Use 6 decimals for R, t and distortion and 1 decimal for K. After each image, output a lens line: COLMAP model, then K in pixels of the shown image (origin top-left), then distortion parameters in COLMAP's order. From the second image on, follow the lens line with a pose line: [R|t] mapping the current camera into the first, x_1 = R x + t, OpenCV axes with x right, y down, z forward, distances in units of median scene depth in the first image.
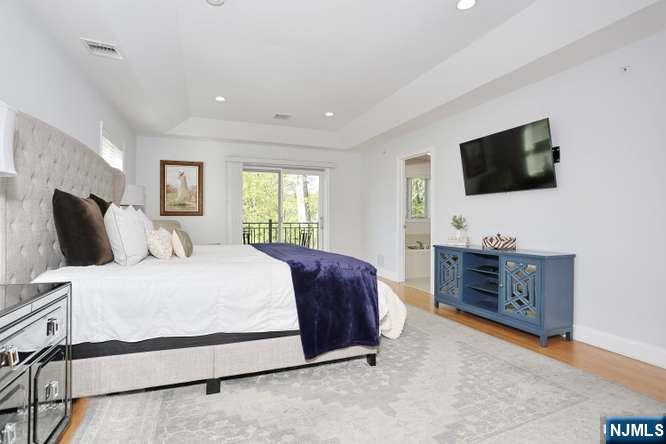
lens RADIAL K [[325.4, 0, 330.2], [0, 325.4, 219.6], [0, 0, 1]] dist [-0.045454, 0.010039]
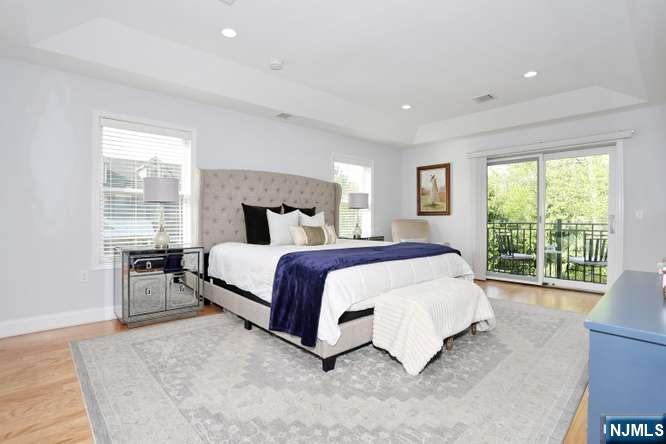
lens RADIAL K [[325.4, 0, 331.3], [0, 325.4, 220.9], [0, 0, 1]] dist [-0.045454, 0.010039]
pose [[0.351559, 0.011816, -0.936091, 0.455660], [-0.006302, 0.999928, 0.010255, -0.002337], [0.936145, 0.002294, 0.351608, 0.298671]]
